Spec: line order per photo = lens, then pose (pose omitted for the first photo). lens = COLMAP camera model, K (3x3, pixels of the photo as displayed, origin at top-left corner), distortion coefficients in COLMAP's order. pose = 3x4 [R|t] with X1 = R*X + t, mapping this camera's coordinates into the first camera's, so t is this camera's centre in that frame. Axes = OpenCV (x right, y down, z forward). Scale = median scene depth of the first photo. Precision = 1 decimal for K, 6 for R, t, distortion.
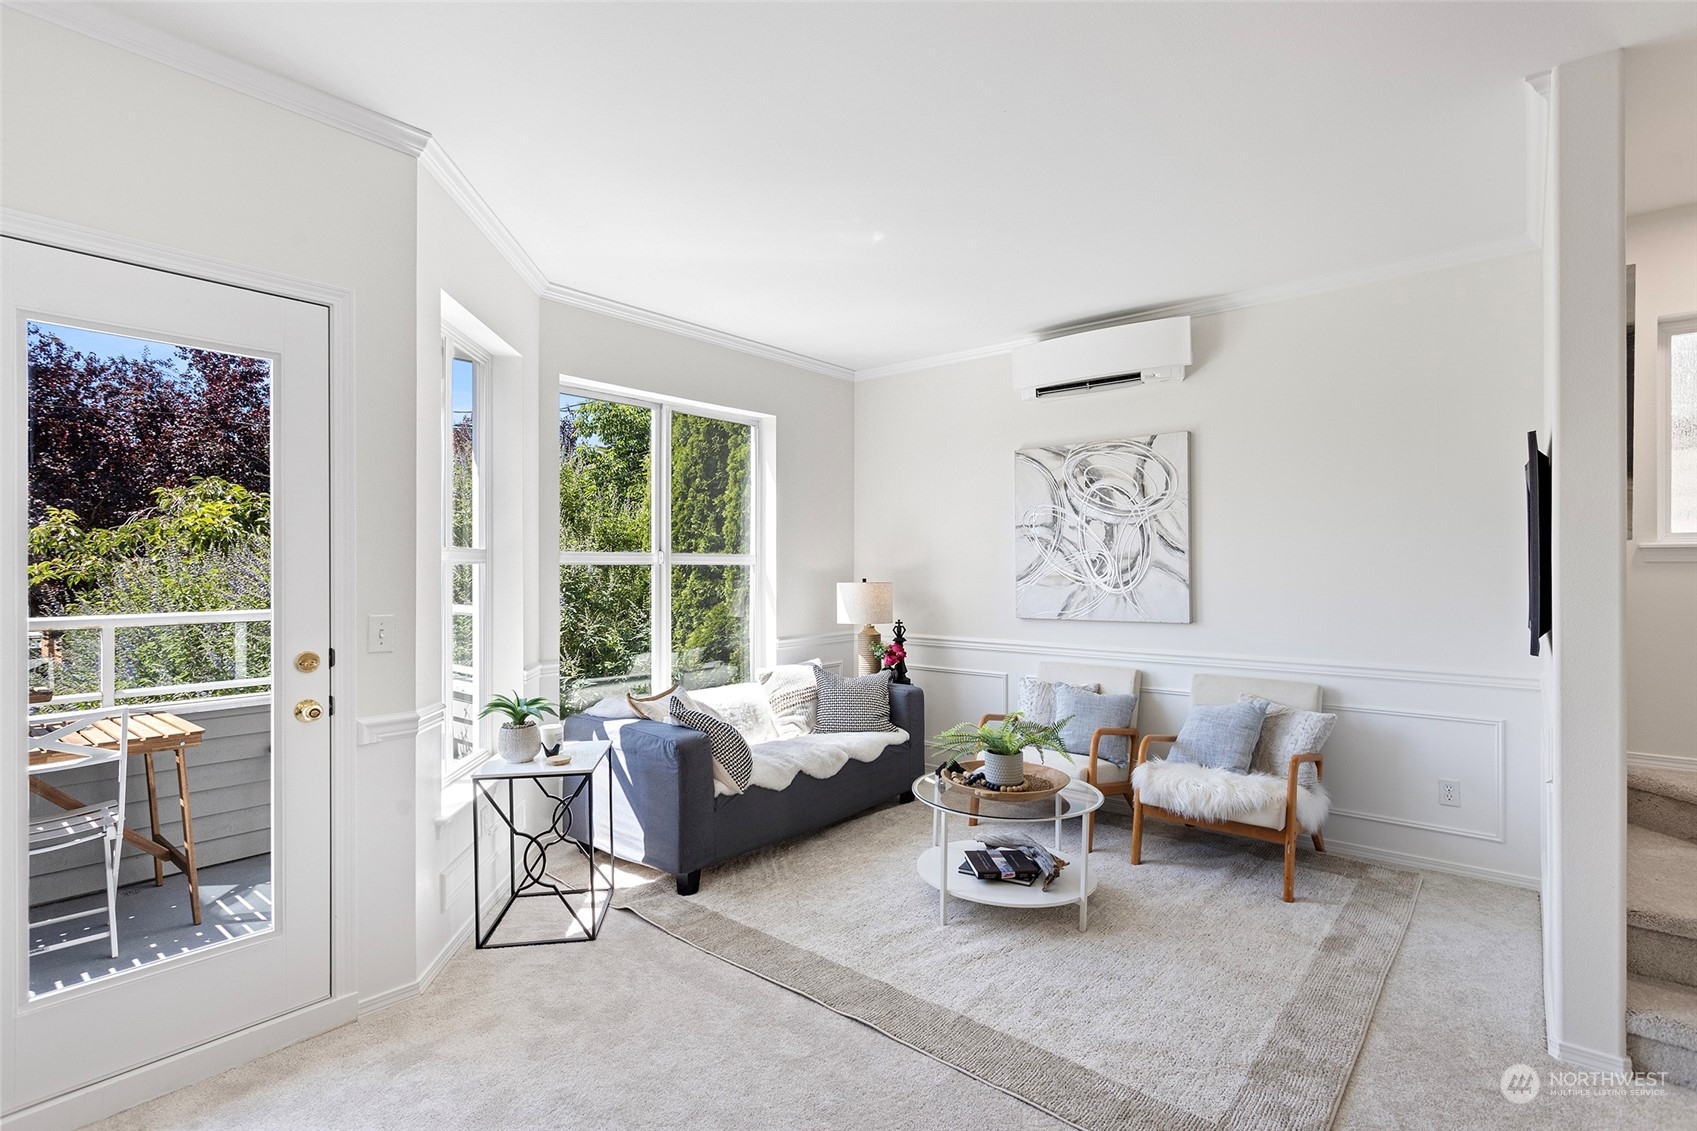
lens RADIAL K [[806.1, 0, 844.7], [0, 806.1, 562.7], [0, 0, 1]] dist [0.001106, 0.000248]
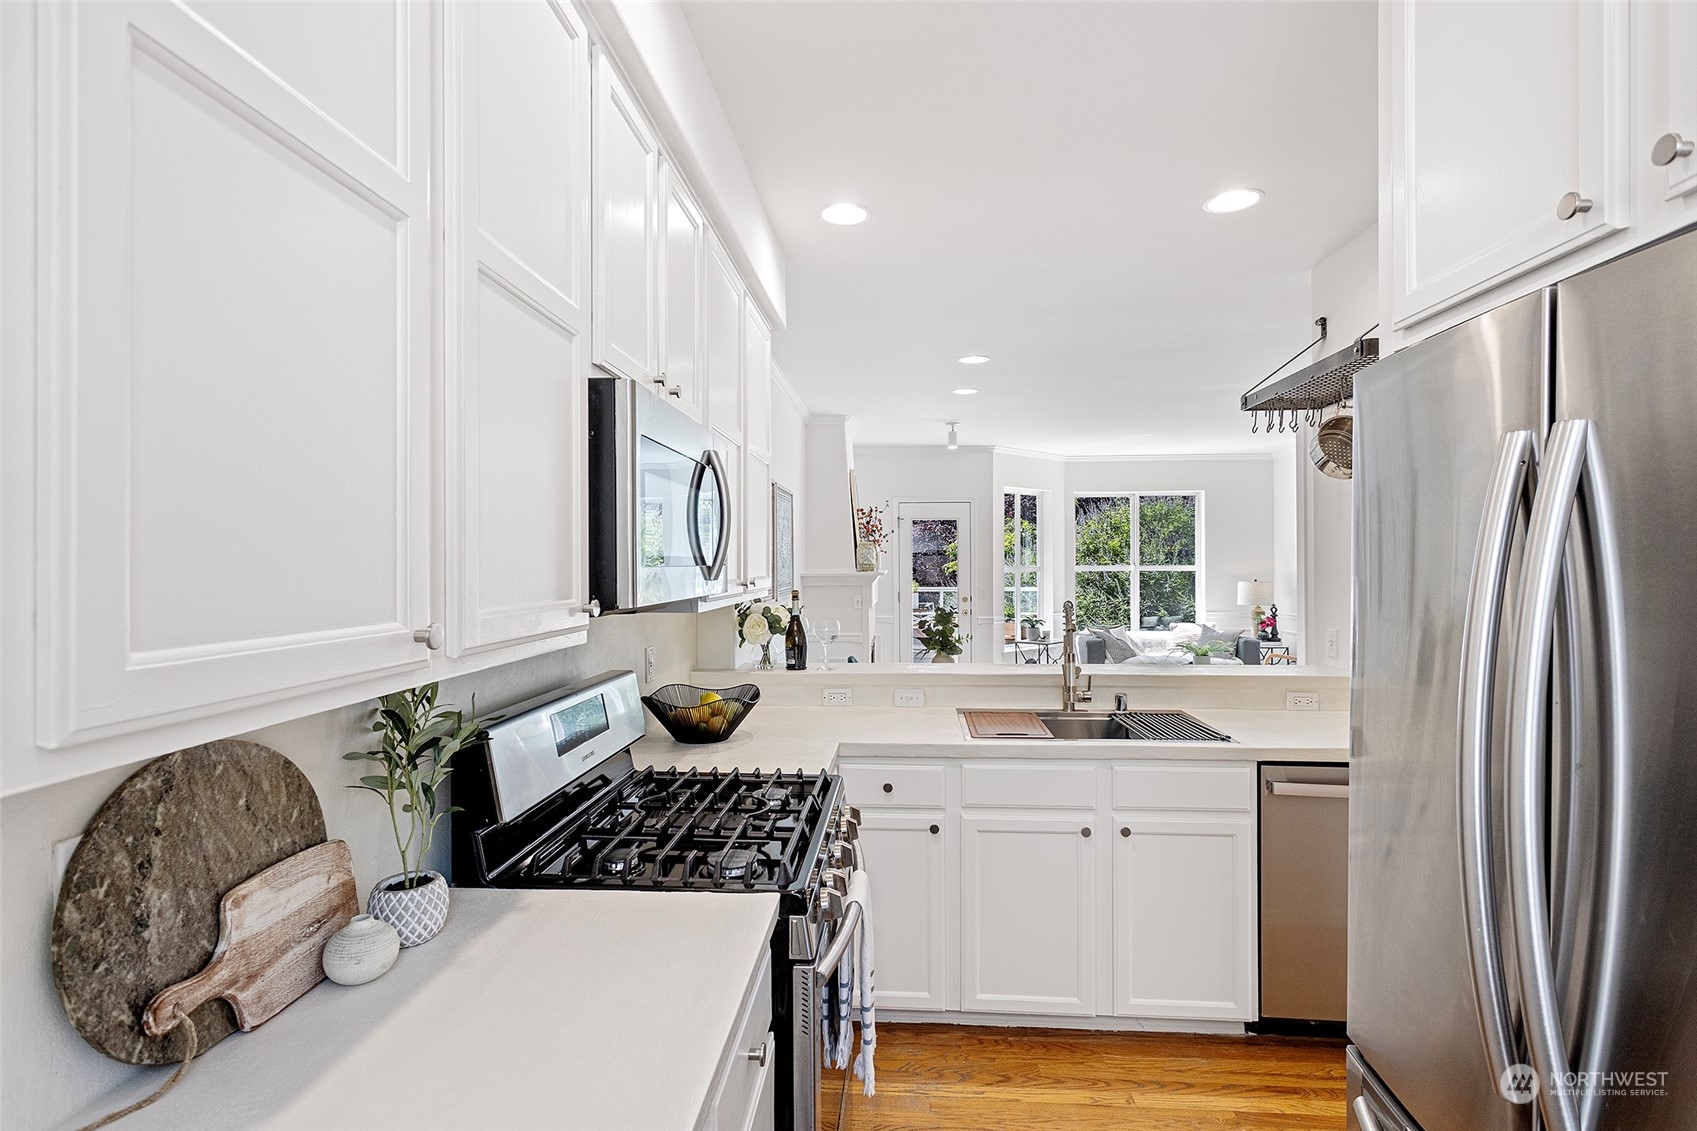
lens RADIAL K [[806.1, 0, 844.7], [0, 806.1, 562.7], [0, 0, 1]] dist [0.001106, 0.000248]
pose [[0.586100, -0.002367, -0.810235, 1.076090], [0.008026, 0.999964, 0.002884, -0.033315], [0.810199, -0.008193, 0.586098, -0.867445]]
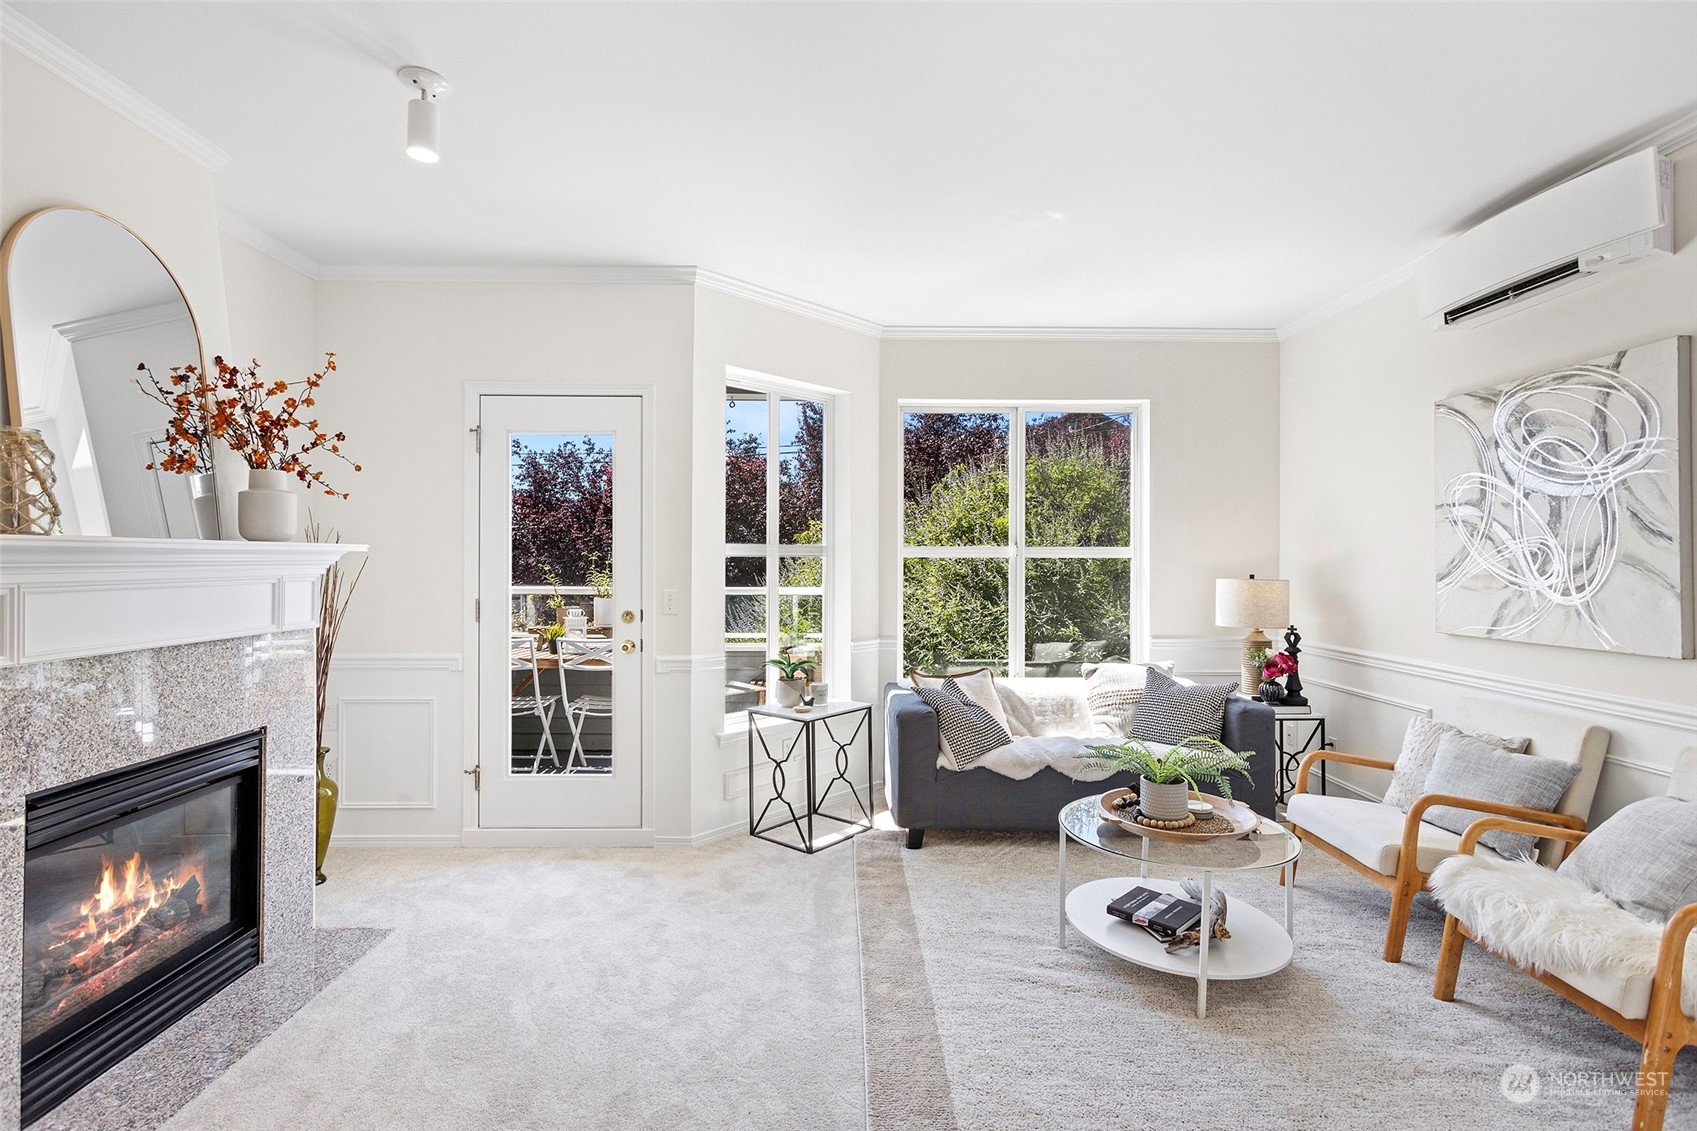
lens RADIAL K [[799.2, 0, 846.3], [0, 799.2, 552.1], [0, 0, 1]] dist [0.001347, 0.000135]
pose [[0.657830, -0.002378, -0.753163, 0.445707], [0.000231, 0.999996, -0.002955, -0.001852], [0.753167, 0.001770, 0.657828, 0.142959]]
